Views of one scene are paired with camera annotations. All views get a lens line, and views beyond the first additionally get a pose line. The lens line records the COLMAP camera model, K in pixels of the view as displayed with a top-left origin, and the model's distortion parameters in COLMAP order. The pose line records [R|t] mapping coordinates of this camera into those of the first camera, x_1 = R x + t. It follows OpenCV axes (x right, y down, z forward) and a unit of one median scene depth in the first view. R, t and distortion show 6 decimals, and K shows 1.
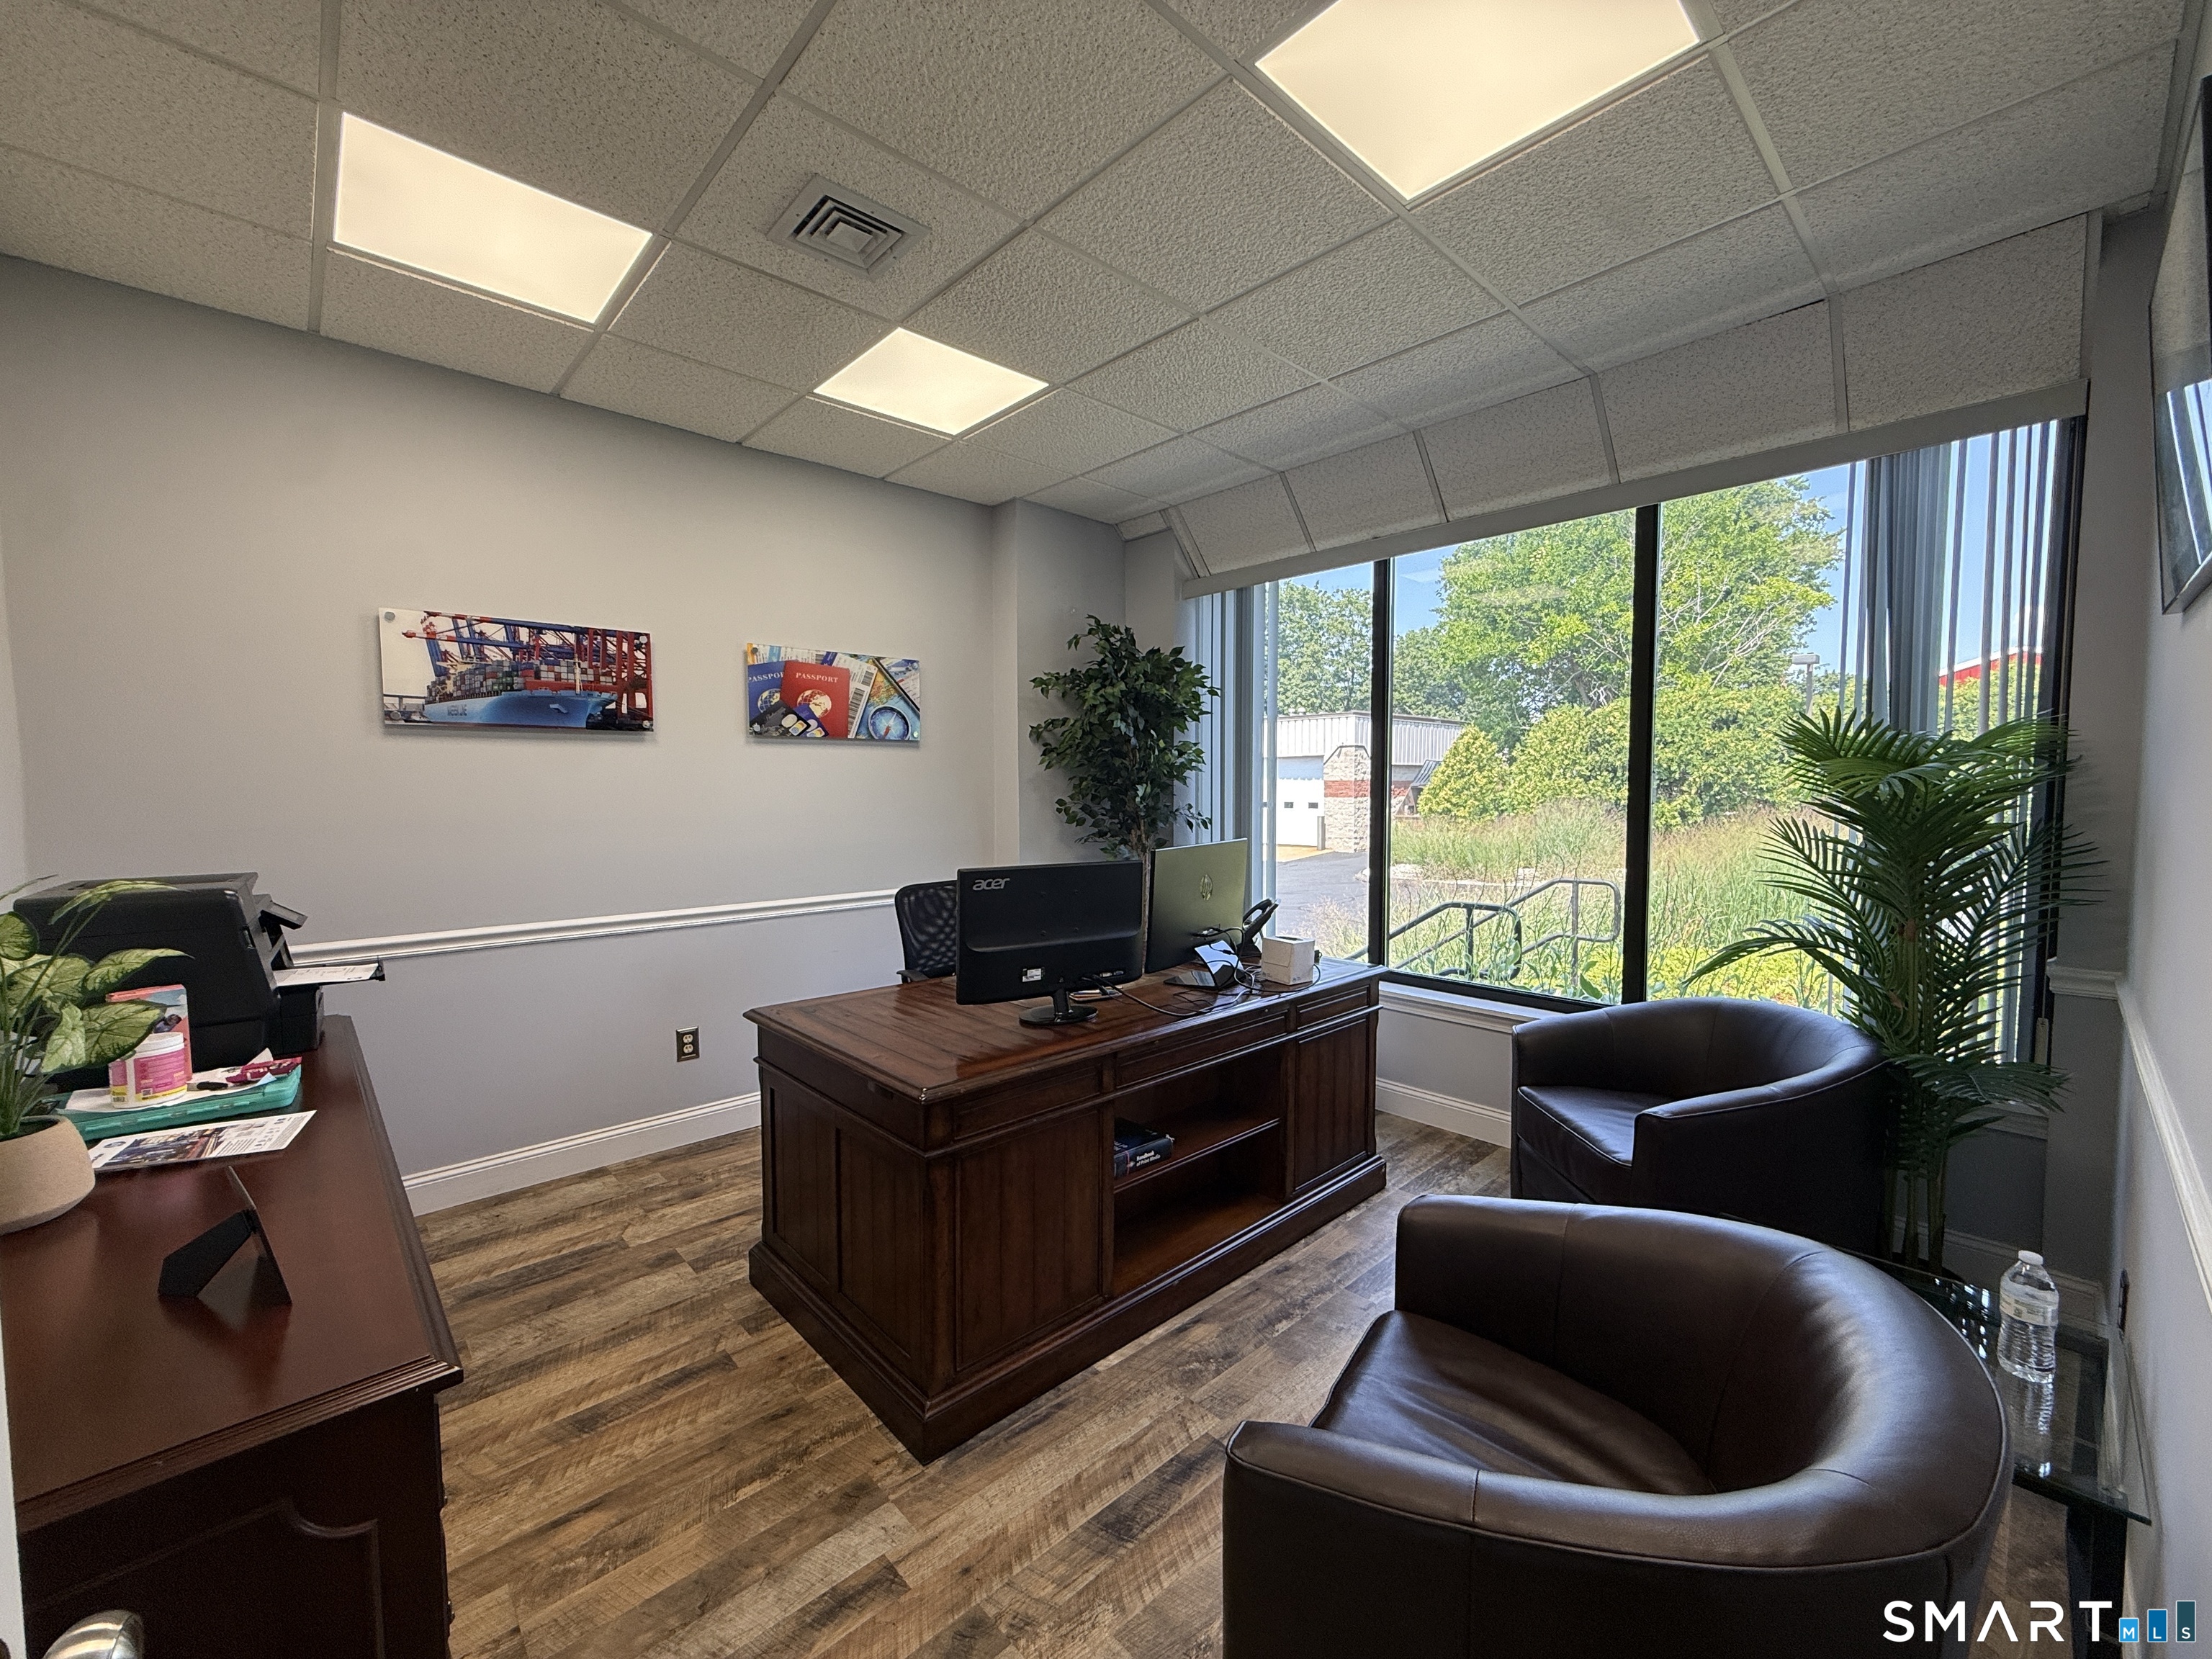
lens RADIAL K [[882.0, 0, 1104.4], [0, 882.0, 829.9], [0, 0, 1]] dist [-0.000170, -0.000435]
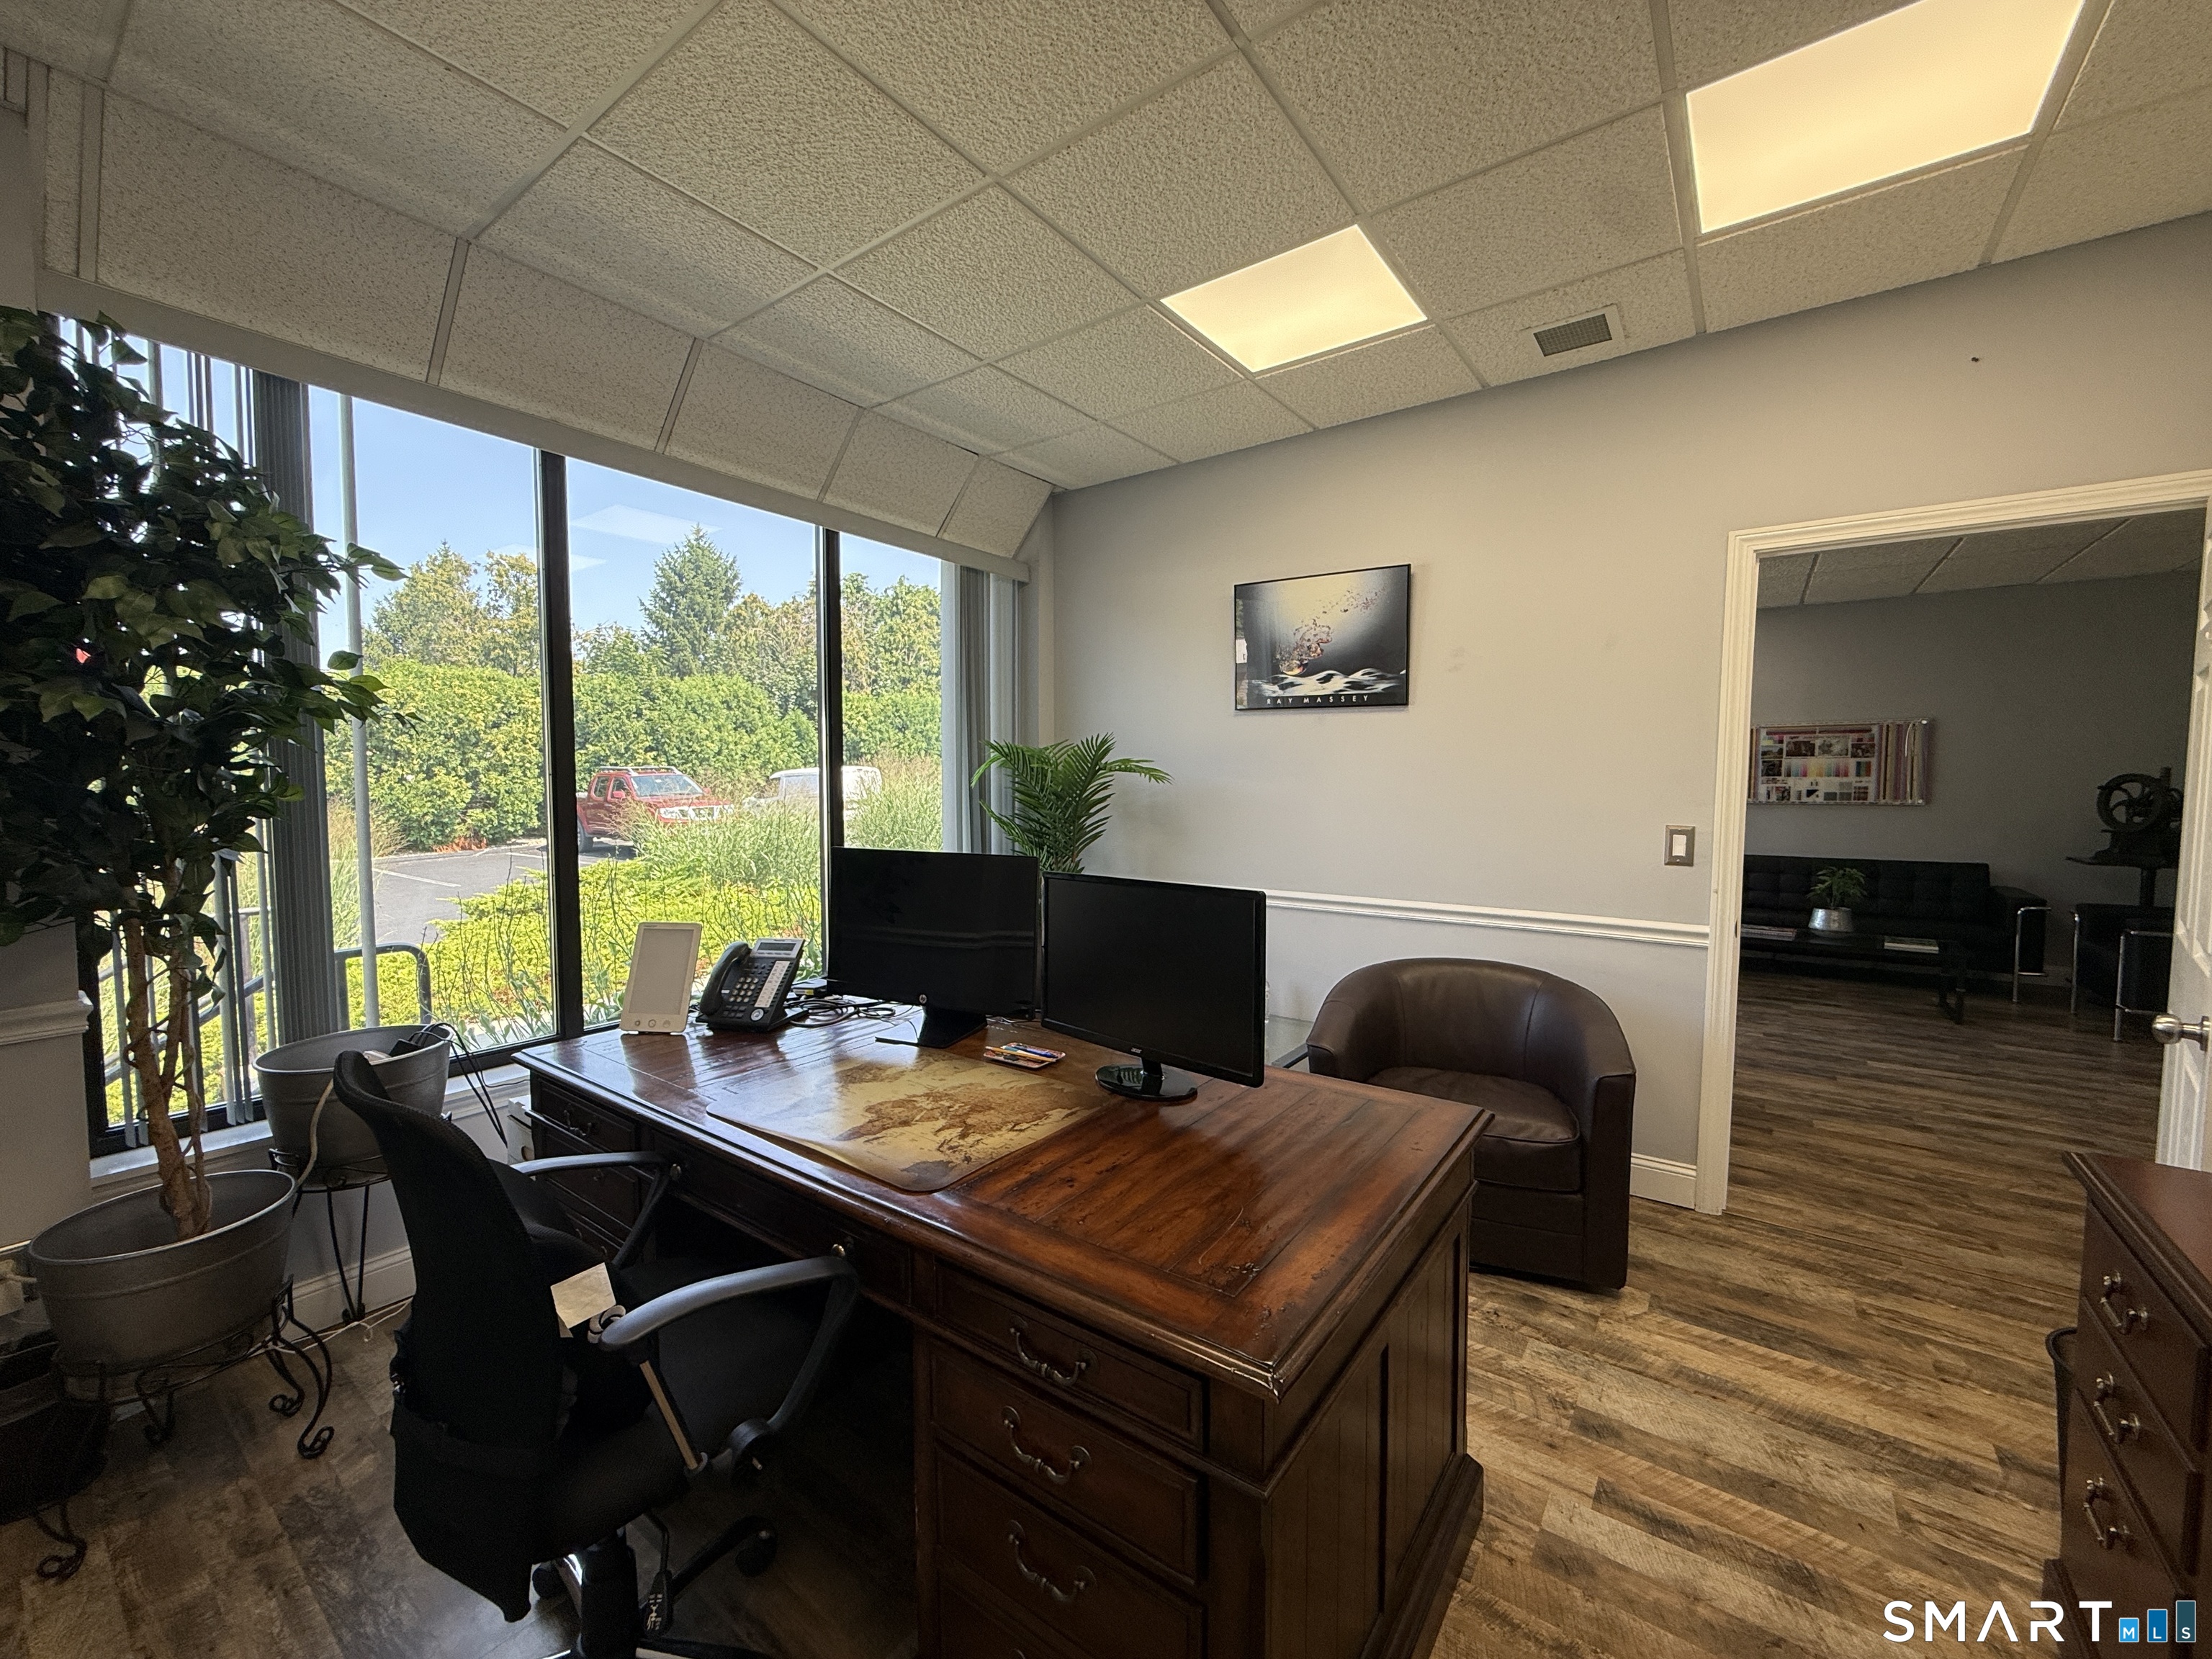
lens RADIAL K [[883.9, 0, 1096.7], [0, 883.9, 835.3], [0, 0, 1]] dist [0.000099, -0.000148]
pose [[-0.186159, -0.053885, 0.981041, -1.066608], [0.049770, 0.996696, 0.064189, -0.064635], [-0.981258, 0.060776, -0.182862, 1.630341]]
